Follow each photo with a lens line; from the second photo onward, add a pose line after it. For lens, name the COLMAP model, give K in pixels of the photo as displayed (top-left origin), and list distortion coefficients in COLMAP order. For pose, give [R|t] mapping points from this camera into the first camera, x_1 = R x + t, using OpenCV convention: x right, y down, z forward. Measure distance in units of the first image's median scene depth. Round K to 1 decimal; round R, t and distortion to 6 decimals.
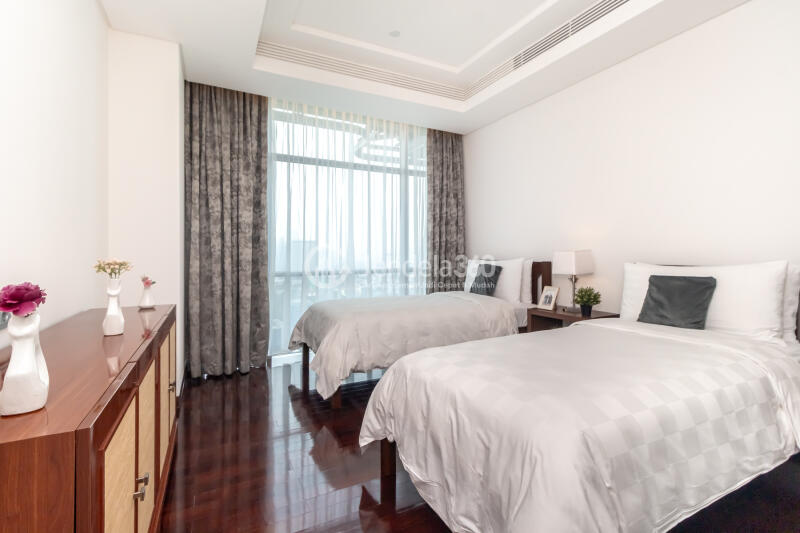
lens RADIAL K [[381.3, 0, 399.7], [0, 381.3, 253.2], [0, 0, 1]] dist [-0.000924, -0.000205]
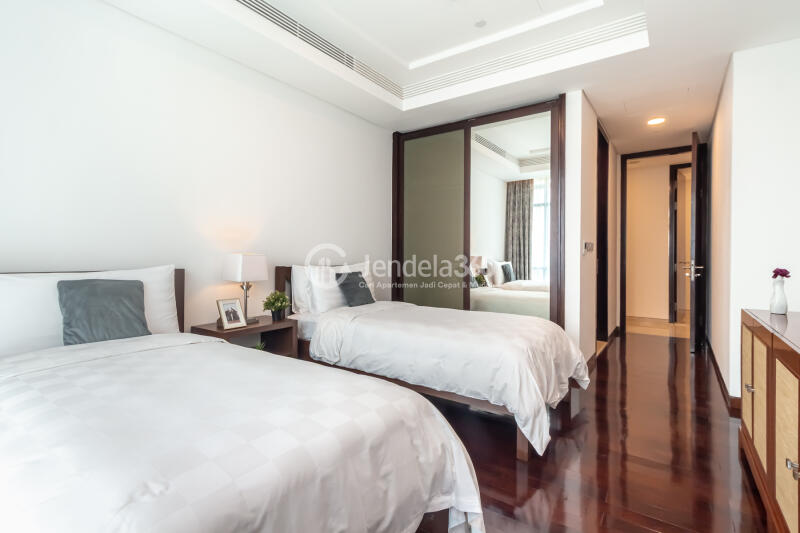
lens RADIAL K [[381.3, 0, 399.7], [0, 381.3, 253.2], [0, 0, 1]] dist [-0.000924, -0.000205]
pose [[-0.458400, 0.004253, 0.888736, -0.476661], [-0.014882, 0.999812, -0.012460, -0.002019], [-0.888621, -0.018938, -0.458251, 1.079077]]
